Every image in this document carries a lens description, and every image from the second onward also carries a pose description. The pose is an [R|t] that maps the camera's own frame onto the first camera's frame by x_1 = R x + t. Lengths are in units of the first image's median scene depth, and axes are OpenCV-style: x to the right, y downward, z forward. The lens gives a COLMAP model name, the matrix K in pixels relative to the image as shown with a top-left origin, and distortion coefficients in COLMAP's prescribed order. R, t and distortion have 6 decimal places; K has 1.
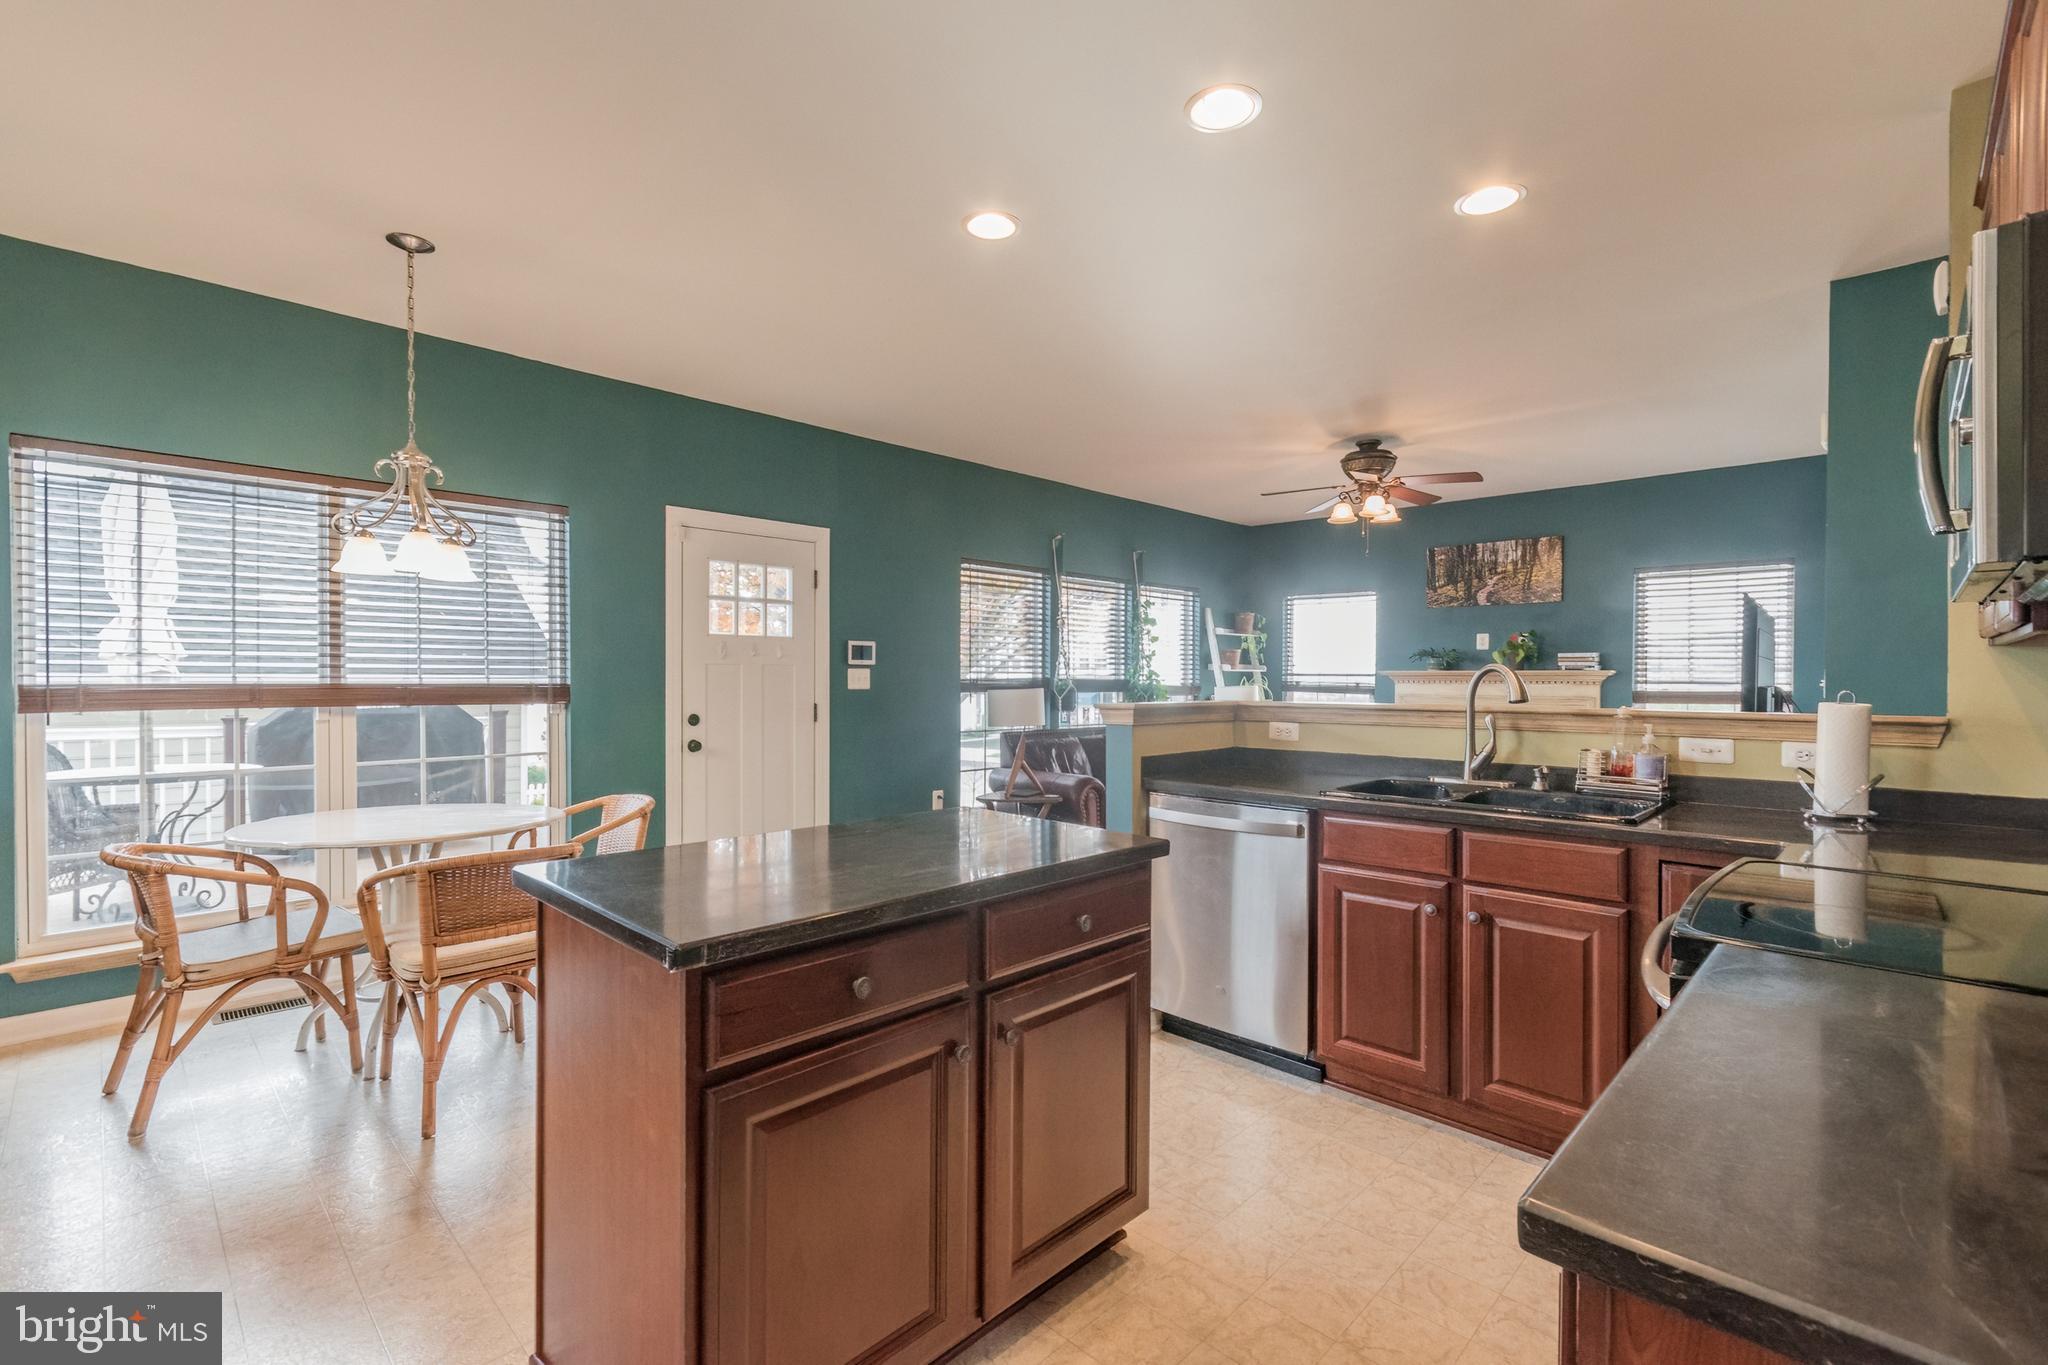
lens RADIAL K [[894.5, 0, 1016.2], [0, 894.5, 689.6], [0, 0, 1]] dist [-0.002246, 0.000096]
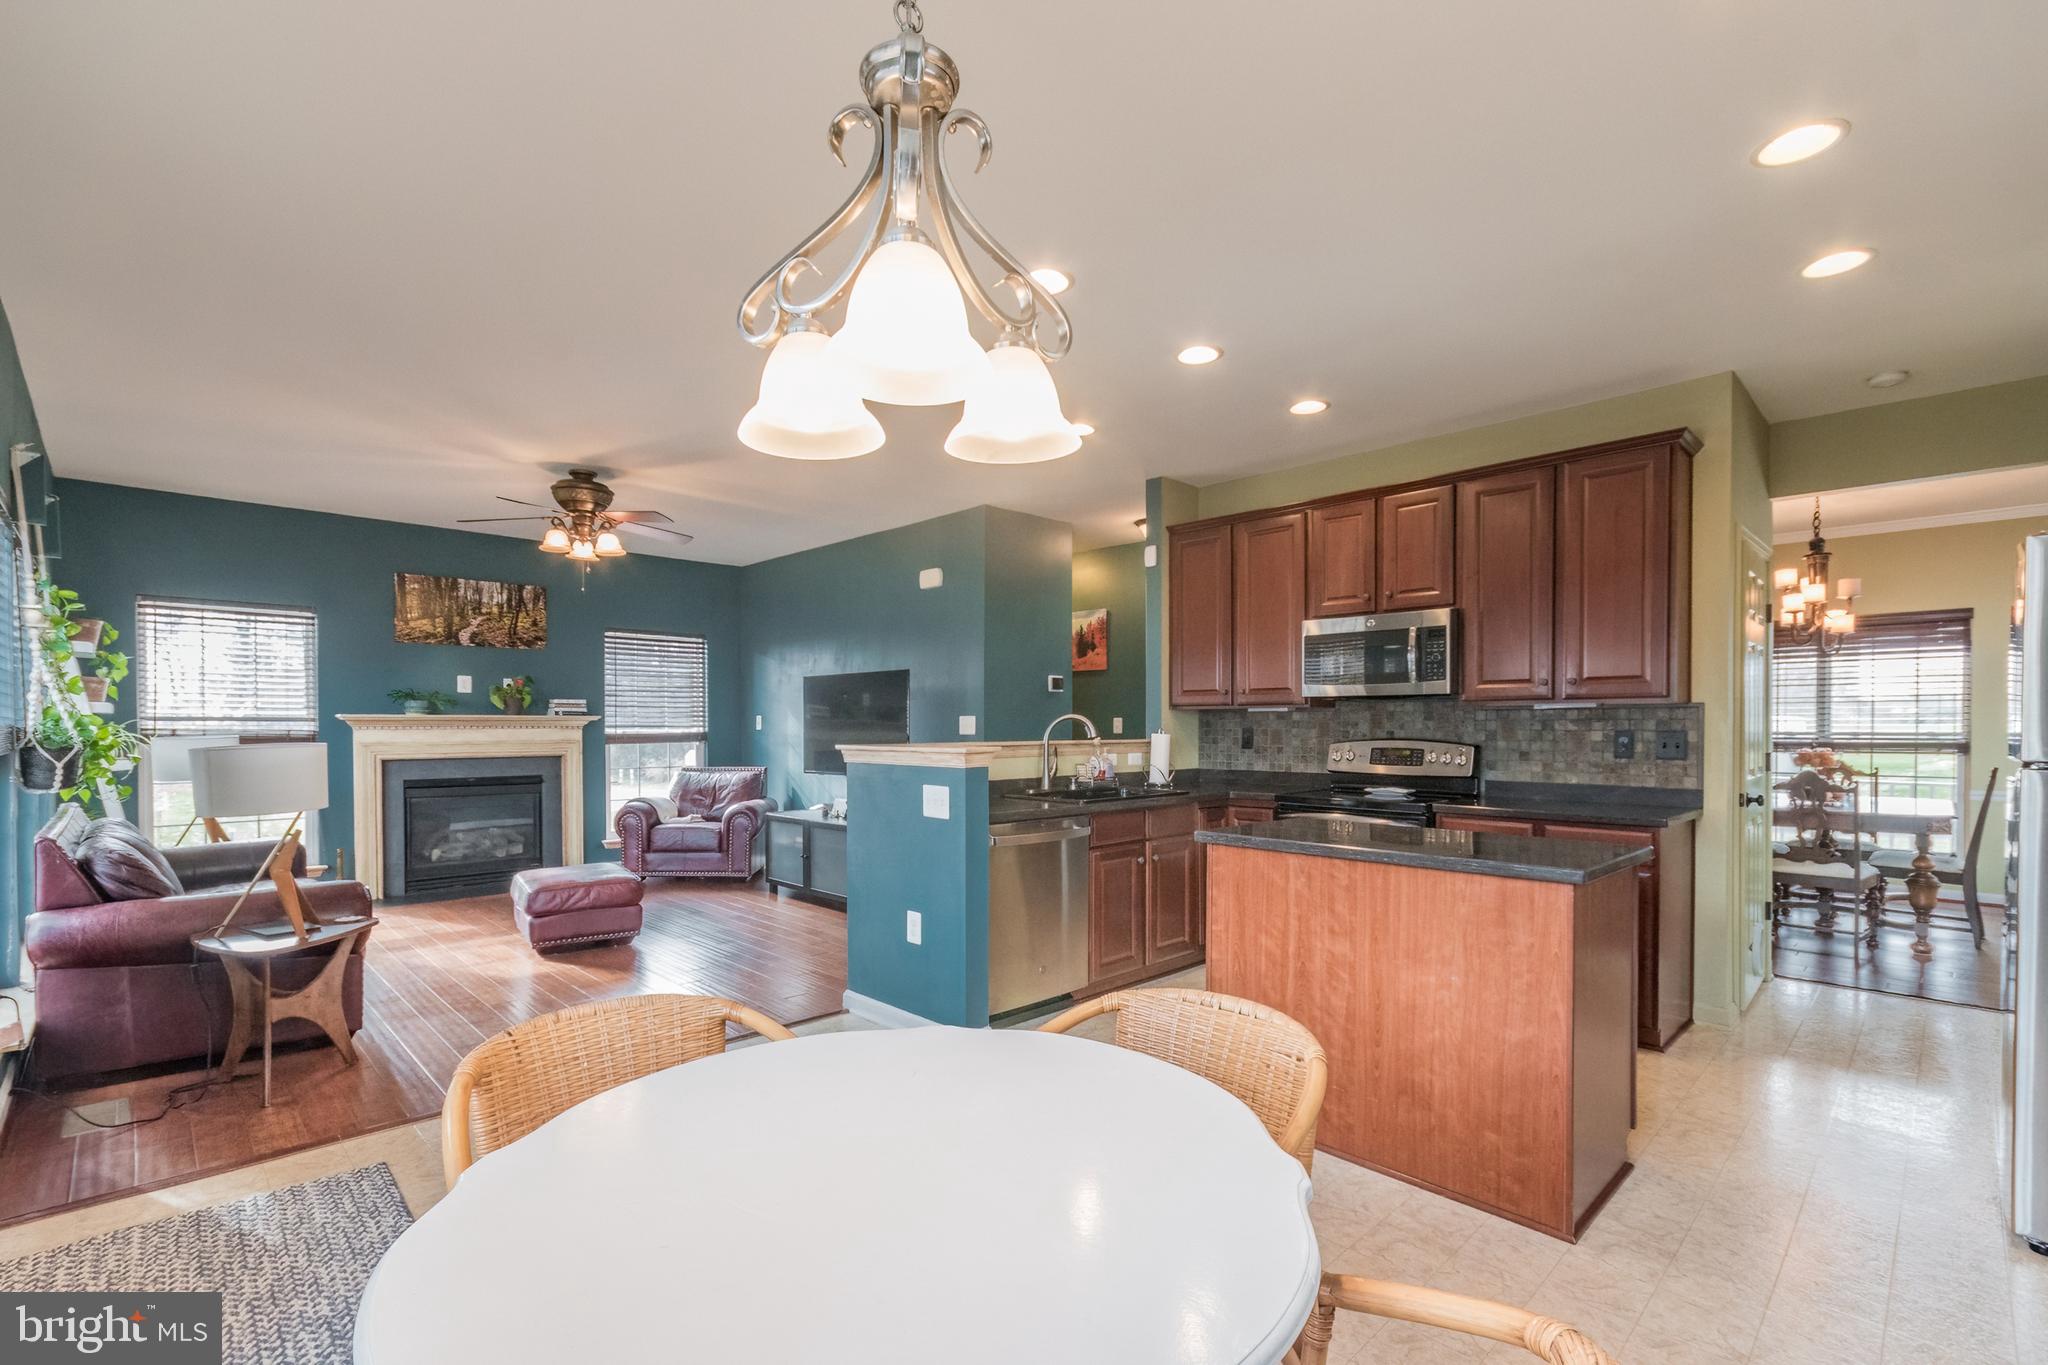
lens RADIAL K [[895.5, 0, 1046.9], [0, 895.5, 729.5], [0, 0, 1]] dist [0.009993, -0.000474]
pose [[0.005436, -0.011200, 0.999922, -0.472439], [0.014024, 0.999840, 0.011123, -0.009160], [-0.999887, 0.013963, 0.005592, 0.434869]]
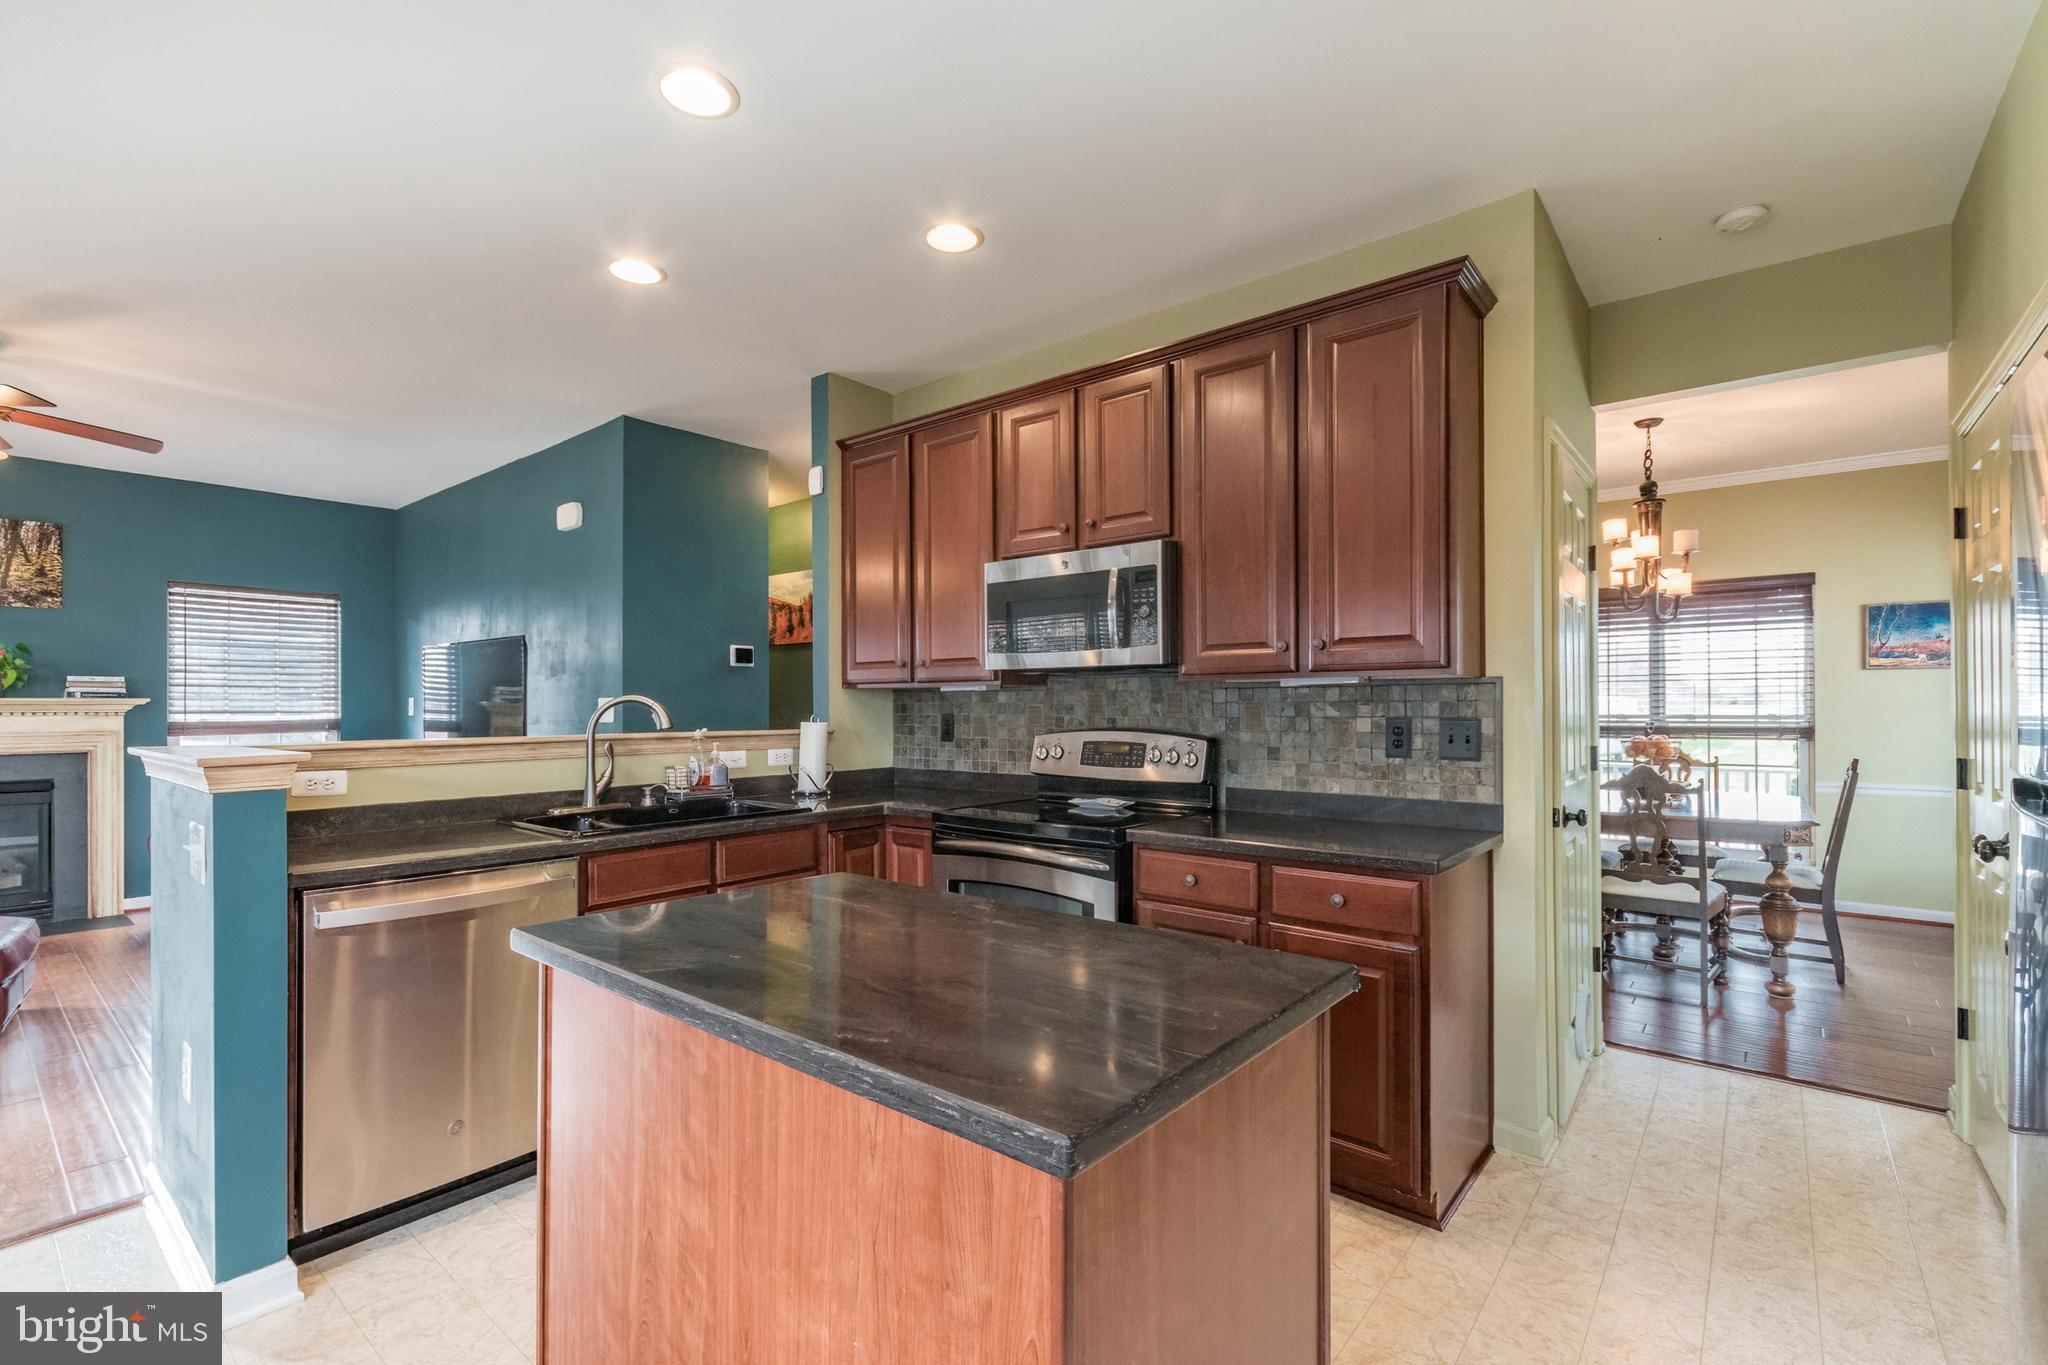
lens RADIAL K [[888.5, 0, 1026.0], [0, 888.5, 698.7], [0, 0, 1]] dist [0.008093, 0.000308]
pose [[-0.093678, 0.002712, 0.995599, -0.258495], [0.015698, 0.999876, -0.001246, -0.007276], [-0.995479, 0.015512, -0.093709, 0.258719]]
